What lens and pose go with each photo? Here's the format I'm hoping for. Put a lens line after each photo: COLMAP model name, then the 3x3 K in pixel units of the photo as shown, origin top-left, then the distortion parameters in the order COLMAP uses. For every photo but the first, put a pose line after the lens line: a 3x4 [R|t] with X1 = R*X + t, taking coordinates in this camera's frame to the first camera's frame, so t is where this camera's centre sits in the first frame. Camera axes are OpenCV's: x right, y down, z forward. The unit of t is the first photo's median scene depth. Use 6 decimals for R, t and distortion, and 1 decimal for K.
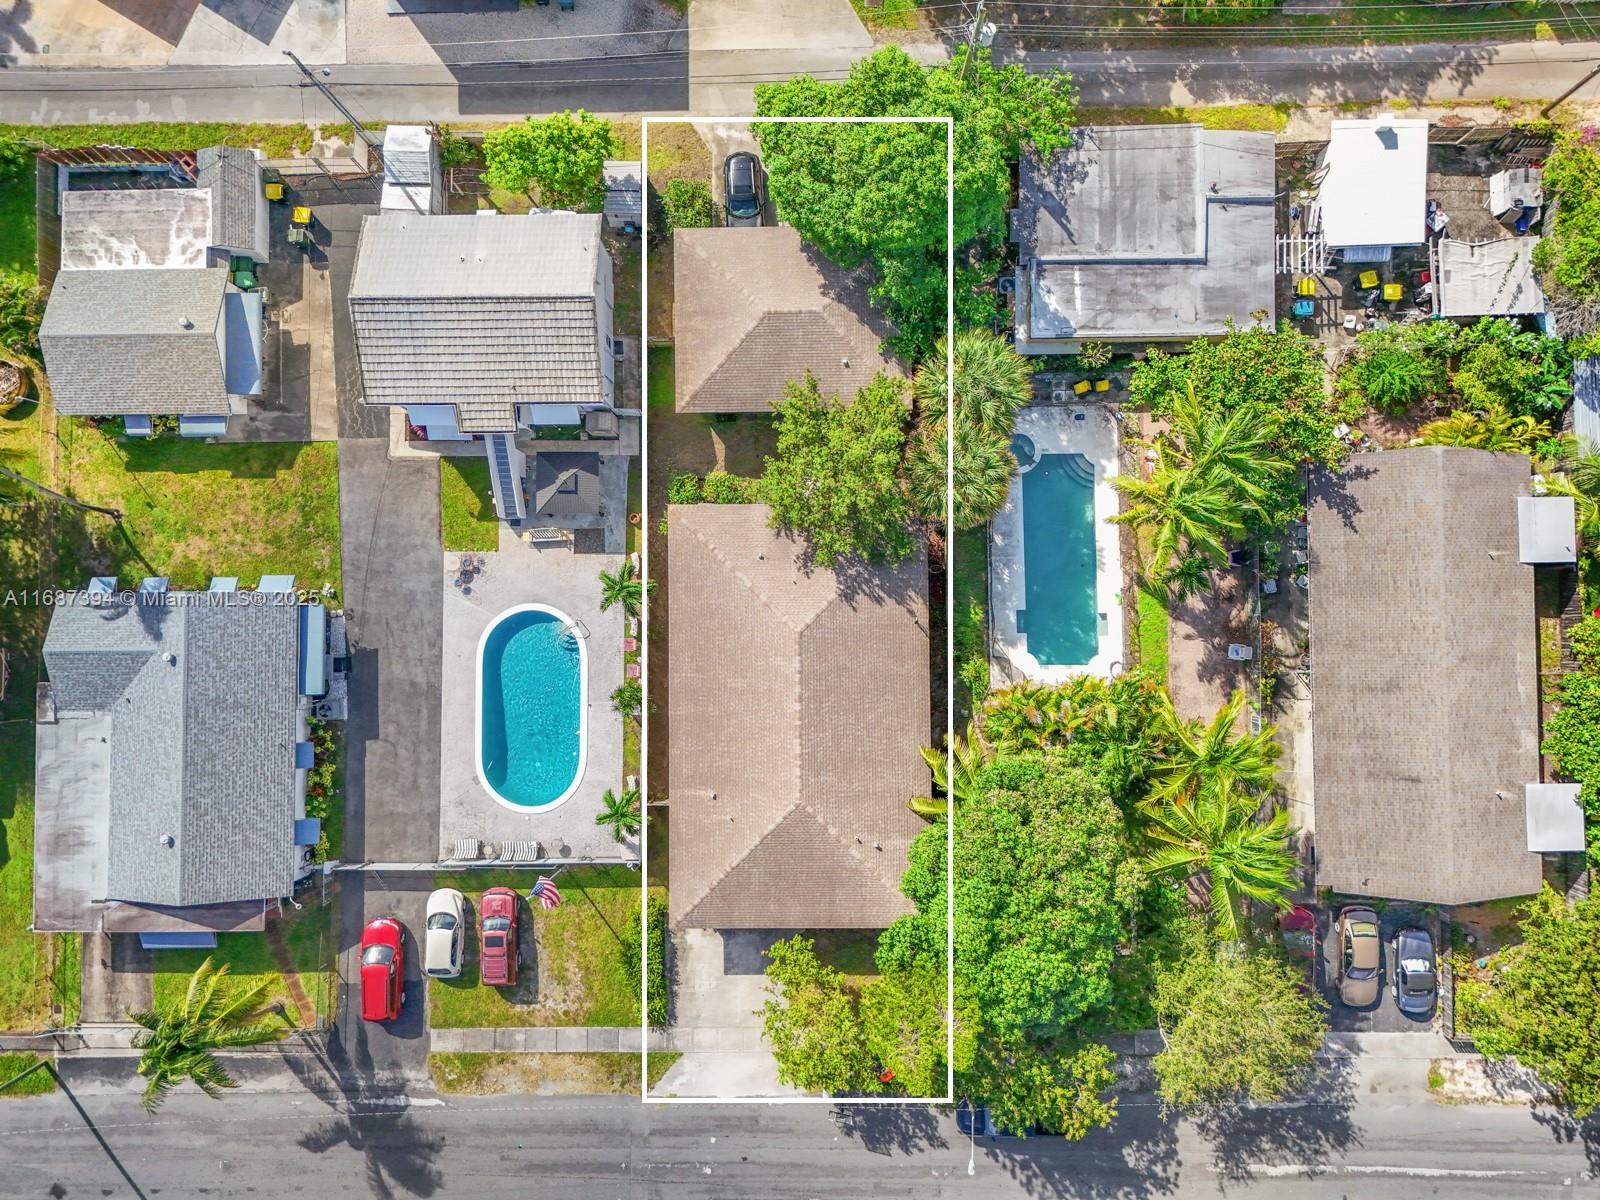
lens RADIAL K [[1199.9, 0, 800.0], [0, 1199.9, 600.0], [0, 0, 1]] dist [0.054910, -0.040164]
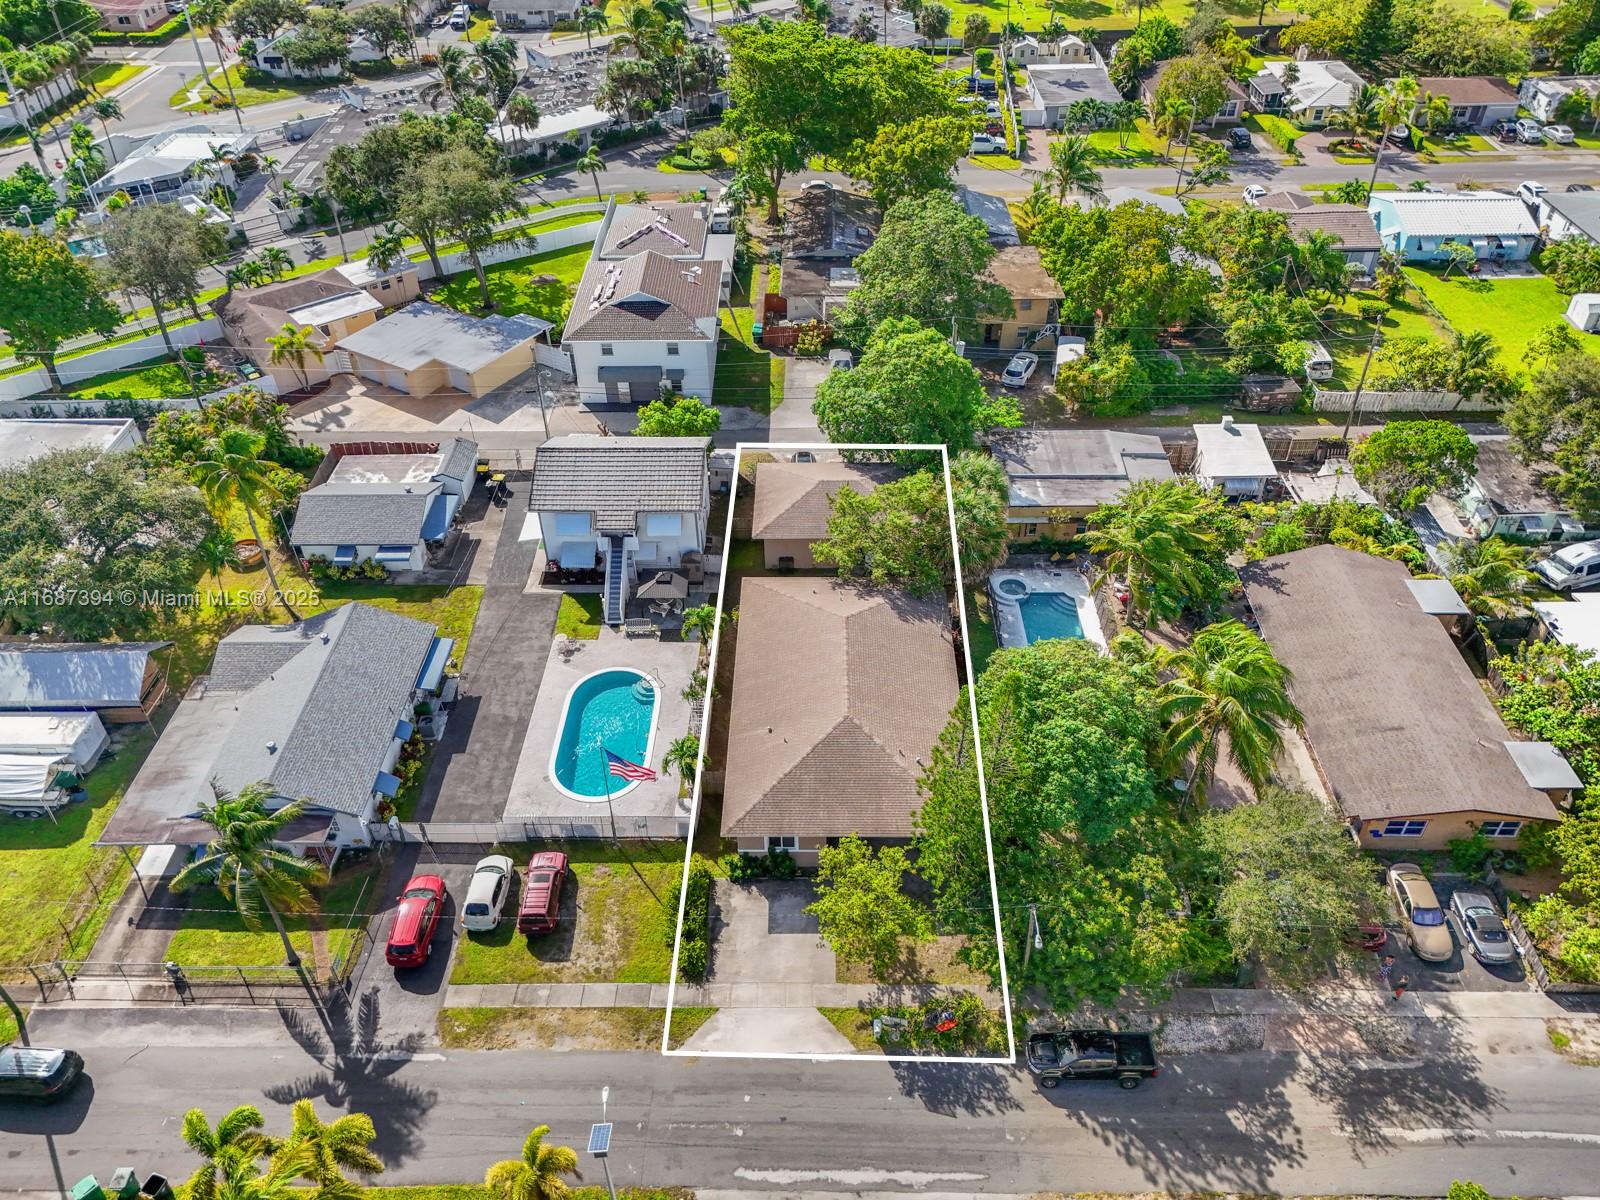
lens RADIAL K [[1199.9, 0, 800.0], [0, 1199.9, 600.0], [0, 0, 1]] dist [0.054910, -0.040164]
pose [[0.999740, 0.018156, -0.013809, -0.028719], [-0.022323, 0.654231, -0.755966, 0.865067], [-0.004690, 0.756077, 0.654466, 0.170273]]
